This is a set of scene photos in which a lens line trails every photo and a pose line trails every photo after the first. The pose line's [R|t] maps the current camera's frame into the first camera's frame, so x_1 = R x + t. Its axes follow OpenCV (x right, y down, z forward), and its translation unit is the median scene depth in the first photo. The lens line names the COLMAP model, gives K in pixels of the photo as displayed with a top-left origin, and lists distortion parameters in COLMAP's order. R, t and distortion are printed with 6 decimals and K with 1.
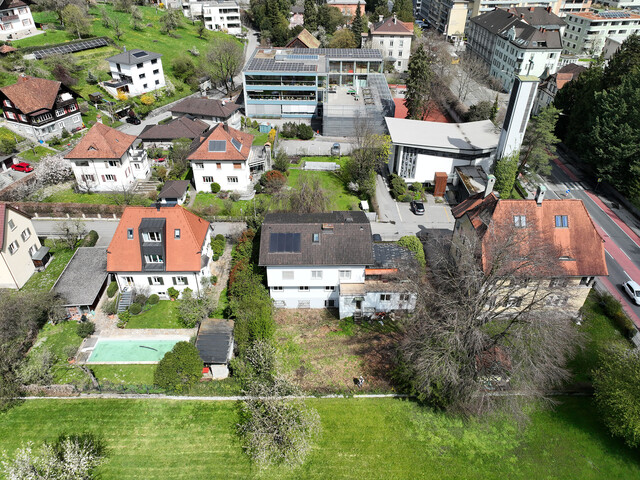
lens RADIAL K [[450.0, 0, 320.0], [0, 450.0, 240.0], [0, 0, 1]] dist [0.007777, 0.009386]
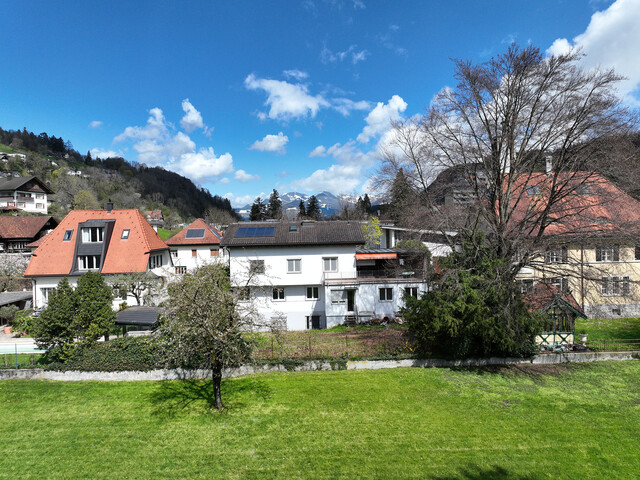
lens RADIAL K [[450.0, 0, 320.0], [0, 450.0, 240.0], [0, 0, 1]] dist [0.007777, 0.009386]
pose [[0.999609, -0.026241, 0.009616, 0.021424], [0.027153, 0.830480, -0.556387, 0.327749], [0.006615, 0.556430, 0.830868, 0.229359]]
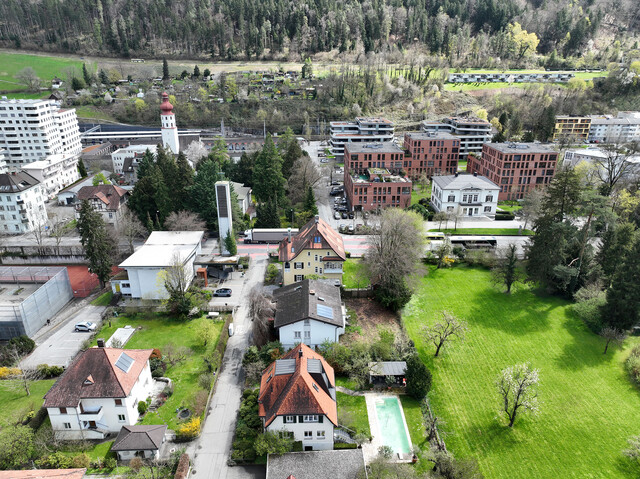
lens RADIAL K [[450.0, 0, 320.0], [0, 450.0, 239.5], [0, 0, 1]] dist [0.007777, 0.009386]
pose [[-0.005766, -0.383956, 0.923333, -0.889757], [0.574184, 0.754692, 0.317415, -0.427470], [-0.818706, 0.531993, 0.216110, 0.406972]]
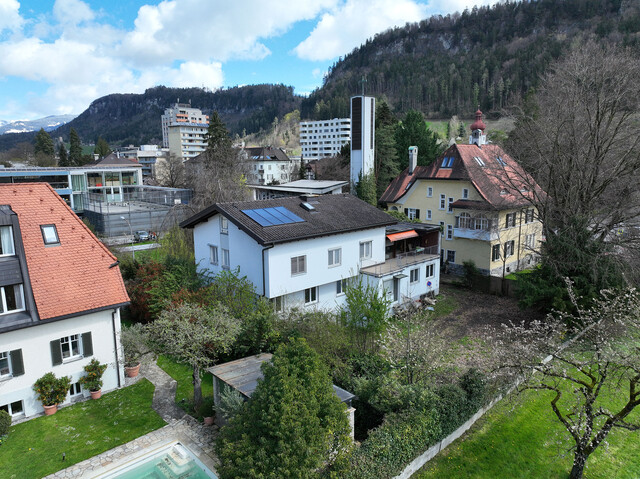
lens RADIAL K [[450.0, 0, 320.0], [0, 450.0, 239.5], [0, 0, 1]] dist [0.007777, 0.009386]
pose [[0.740563, -0.130529, 0.659188, -0.289765], [0.397856, 0.875713, -0.273565, 0.148269], [-0.541551, 0.464854, 0.700452, 0.398165]]
